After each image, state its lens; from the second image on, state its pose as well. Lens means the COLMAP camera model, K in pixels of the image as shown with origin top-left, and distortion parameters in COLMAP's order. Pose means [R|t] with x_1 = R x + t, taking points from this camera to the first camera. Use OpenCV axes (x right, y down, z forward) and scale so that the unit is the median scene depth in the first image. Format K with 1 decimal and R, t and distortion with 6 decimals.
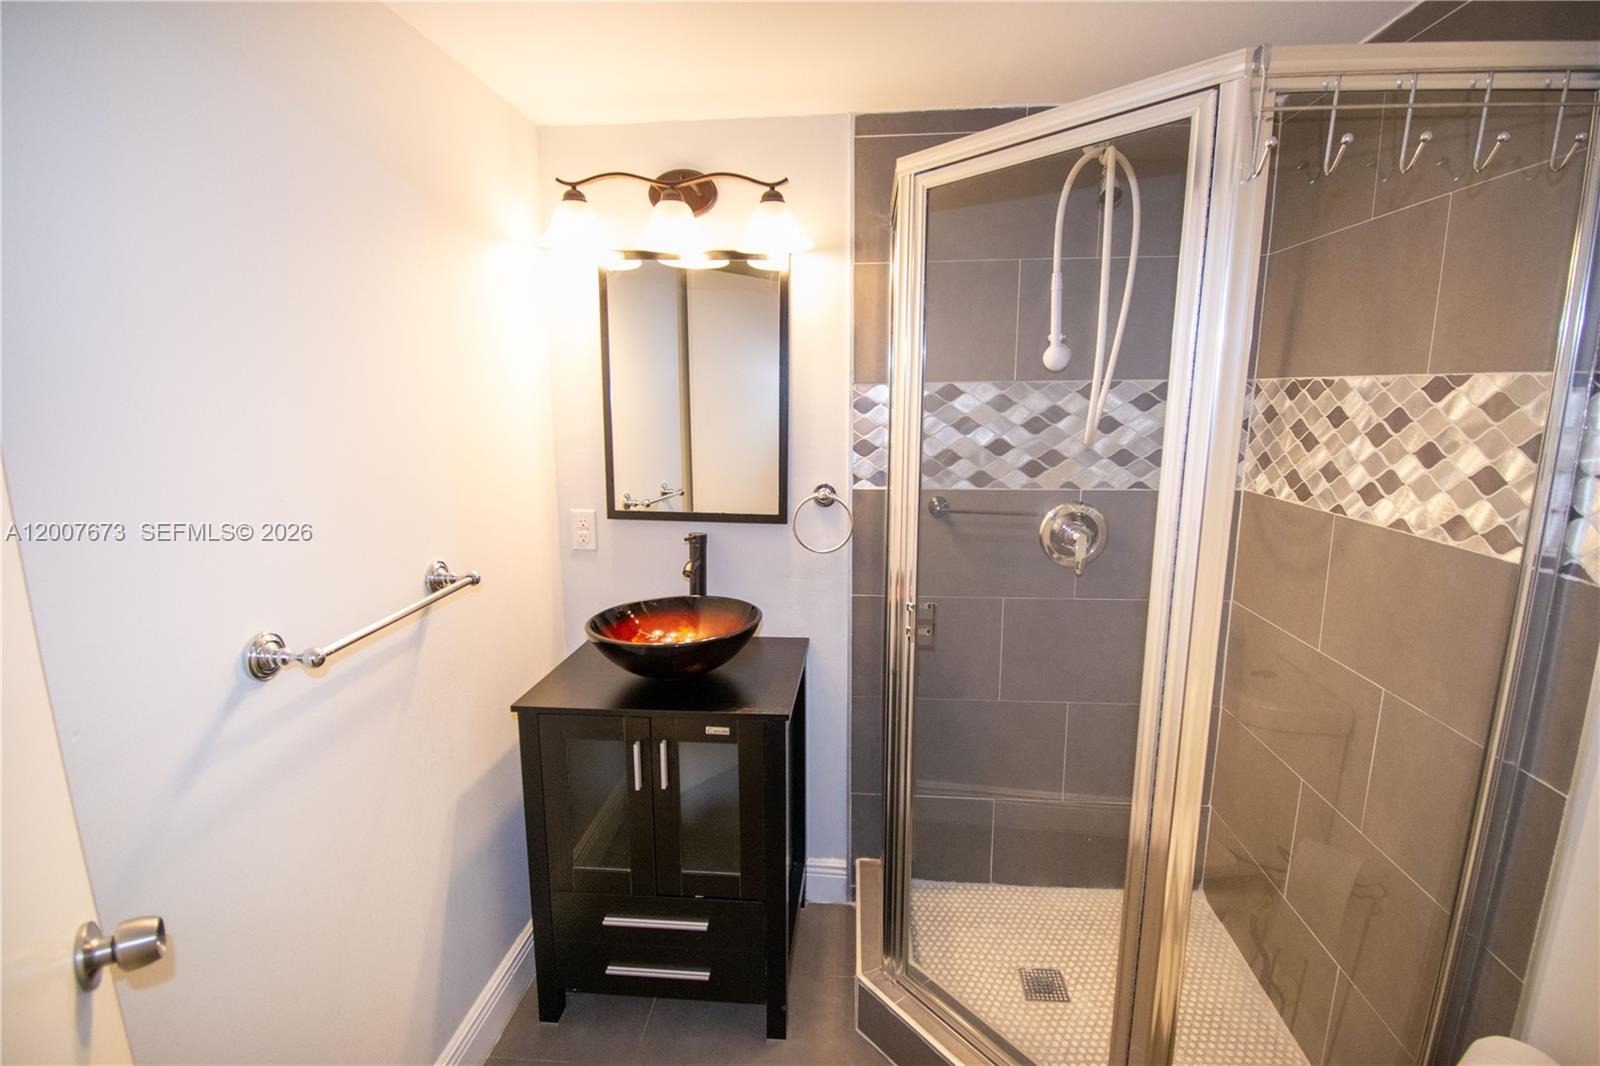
lens RADIAL K [[738.0, 0, 800.0], [0, 738.0, 533.0], [0, 0, 1]] dist [0.021667, -0.025478]
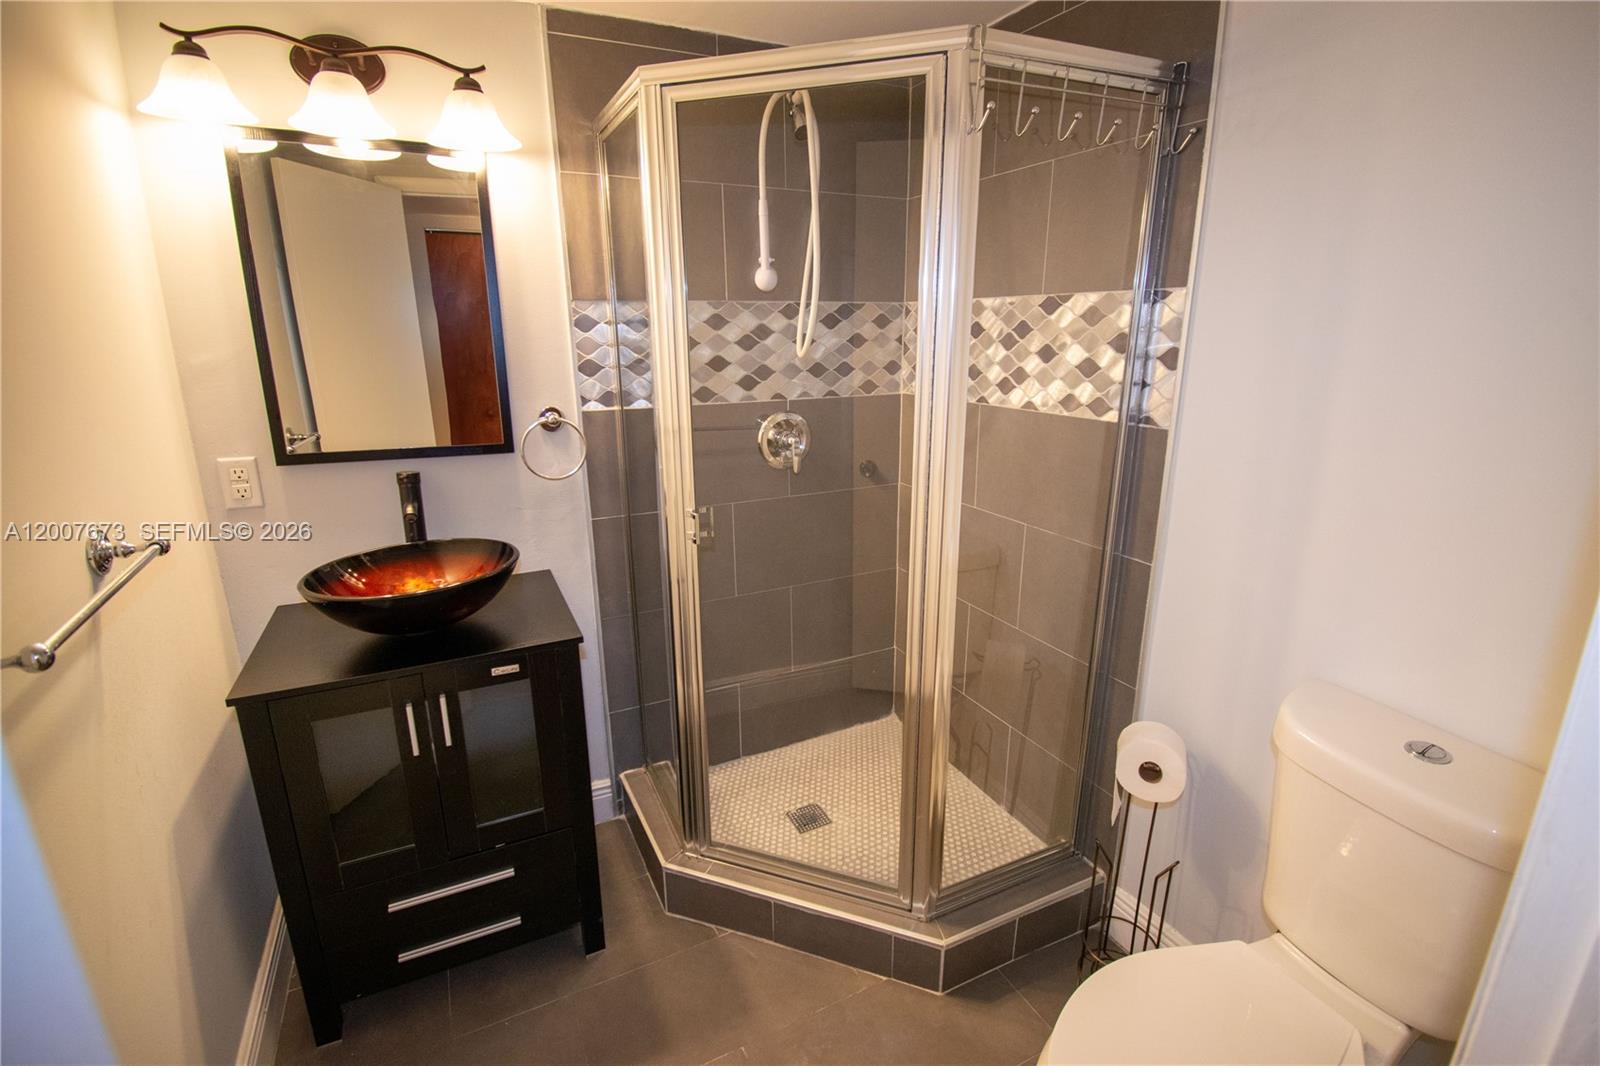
lens RADIAL K [[729.3, 0, 810.9], [0, 729.3, 527.8], [0, 0, 1]] dist [0.019913, -0.026975]
pose [[0.858765, -0.136502, 0.493853, -0.213046], [0.096074, 0.989662, 0.106481, 0.025254], [-0.503282, -0.043996, 0.863001, 0.003117]]
